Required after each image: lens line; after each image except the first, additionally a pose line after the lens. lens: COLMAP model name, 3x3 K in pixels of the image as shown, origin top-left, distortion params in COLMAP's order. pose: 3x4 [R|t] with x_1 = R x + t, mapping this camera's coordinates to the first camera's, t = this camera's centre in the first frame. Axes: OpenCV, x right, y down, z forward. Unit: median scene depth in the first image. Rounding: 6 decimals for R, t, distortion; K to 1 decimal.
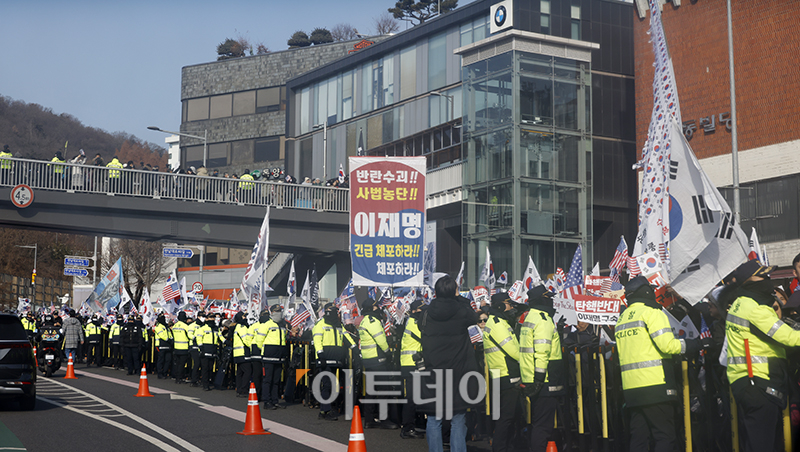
lens RADIAL K [[1507.1, 0, 400.0], [0, 1507.1, 226.0], [0, 0, 1]] dist [-0.074574, -0.038463]
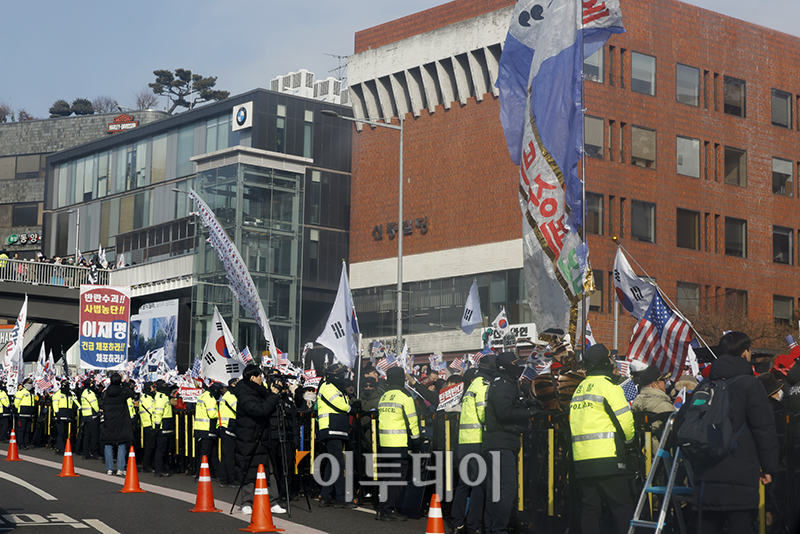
lens RADIAL K [[1686.8, 0, 400.0], [0, 1686.8, 267.0], [0, 0, 1]] dist [-0.039924, -0.508475]
pose [[0.990593, 0.033288, 0.132733, 0.023305], [-0.032419, 0.999436, -0.008707, -0.022929], [-0.132948, 0.004322, 0.991114, -0.285035]]
